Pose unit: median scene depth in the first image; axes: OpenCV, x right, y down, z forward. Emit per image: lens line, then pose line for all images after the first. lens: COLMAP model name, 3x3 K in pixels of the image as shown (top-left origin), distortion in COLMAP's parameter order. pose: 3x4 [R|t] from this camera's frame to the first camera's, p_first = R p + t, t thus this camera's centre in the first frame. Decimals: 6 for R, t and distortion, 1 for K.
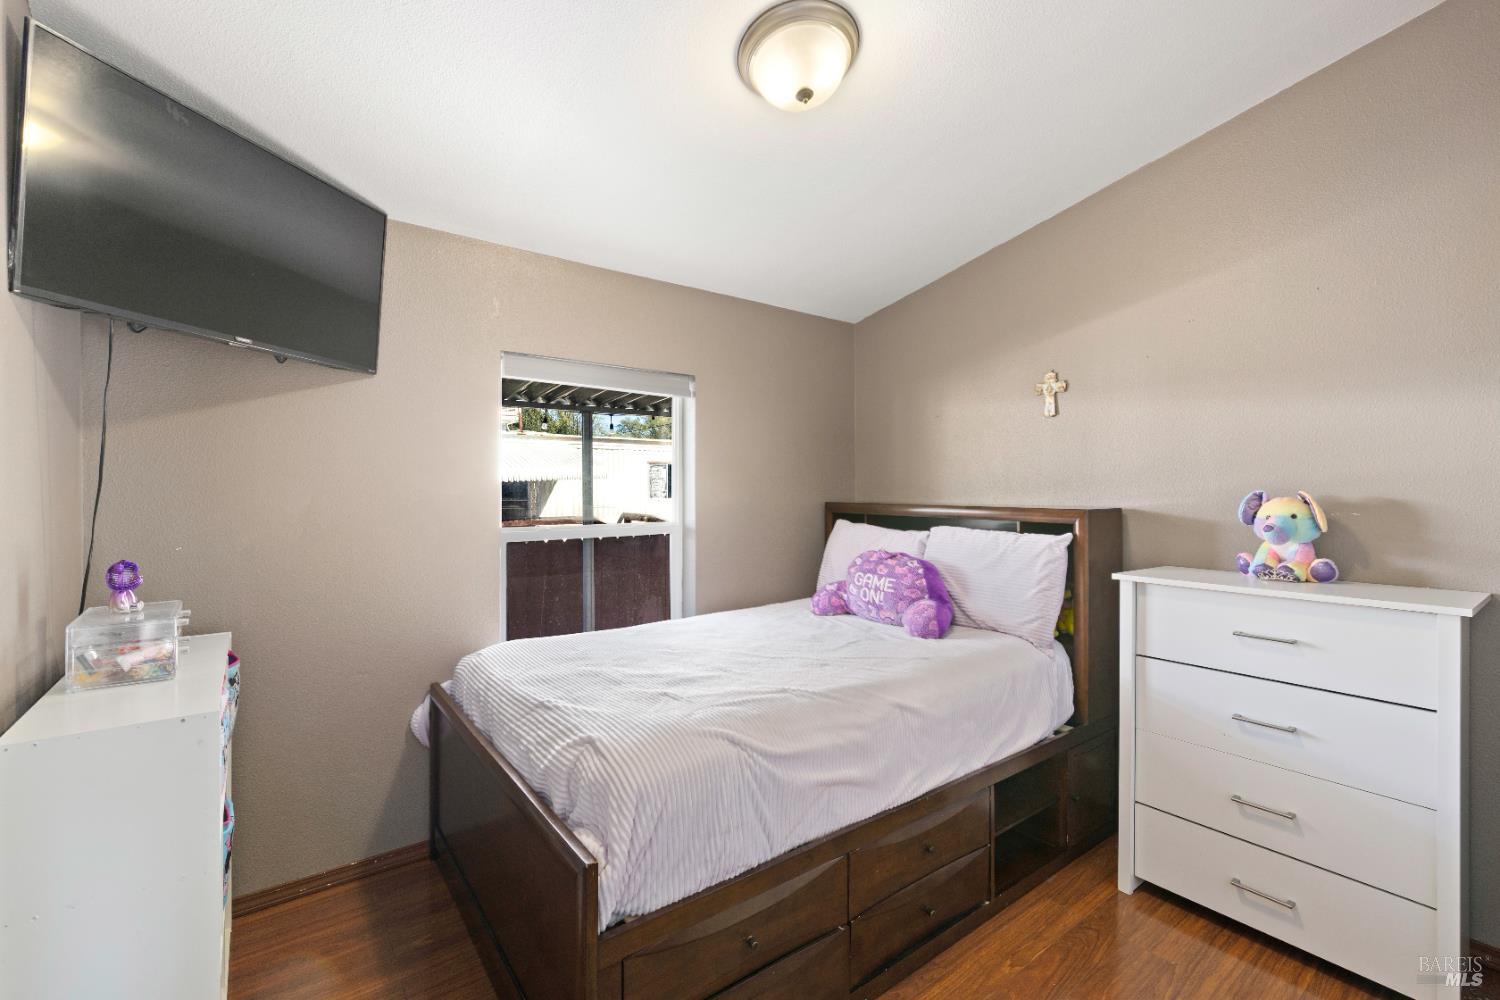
lens RADIAL K [[646.7, 0, 751.2], [0, 646.7, 490.7], [0, 0, 1]] dist [-0.001859, 0.000759]
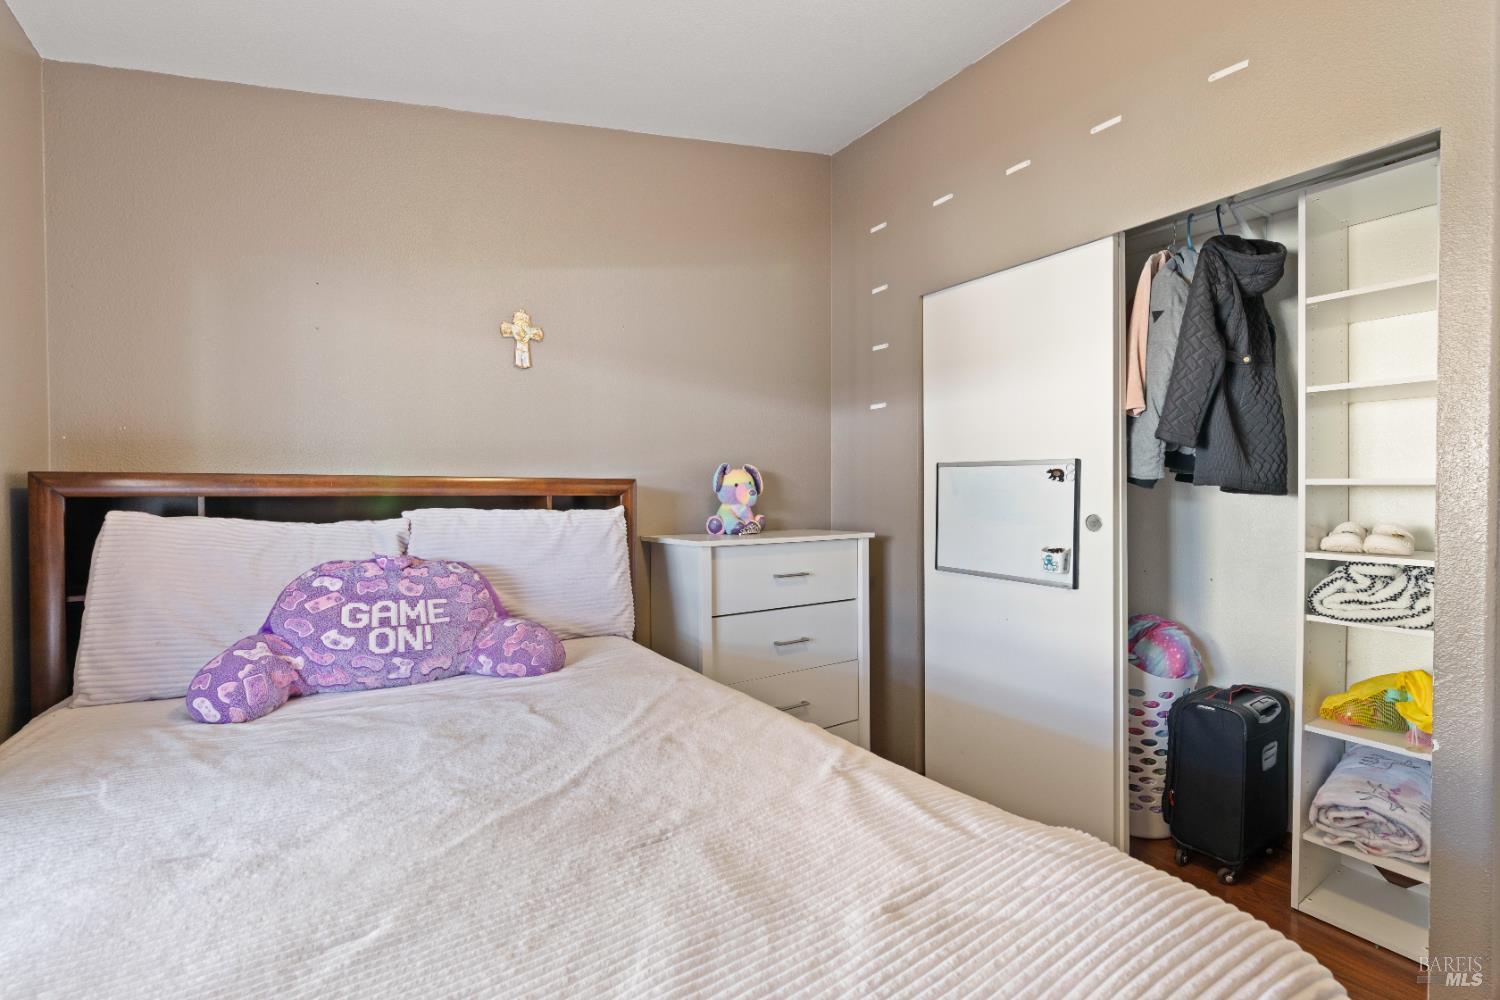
lens RADIAL K [[646.7, 0, 752.7], [0, 646.7, 501.3], [0, 0, 1]] dist [-0.001859, 0.000759]
pose [[0.049585, -0.016347, 0.998636, -0.432218], [0.001117, 0.999866, 0.016312, 0.050751], [-0.998769, 0.000306, 0.049596, 0.877865]]
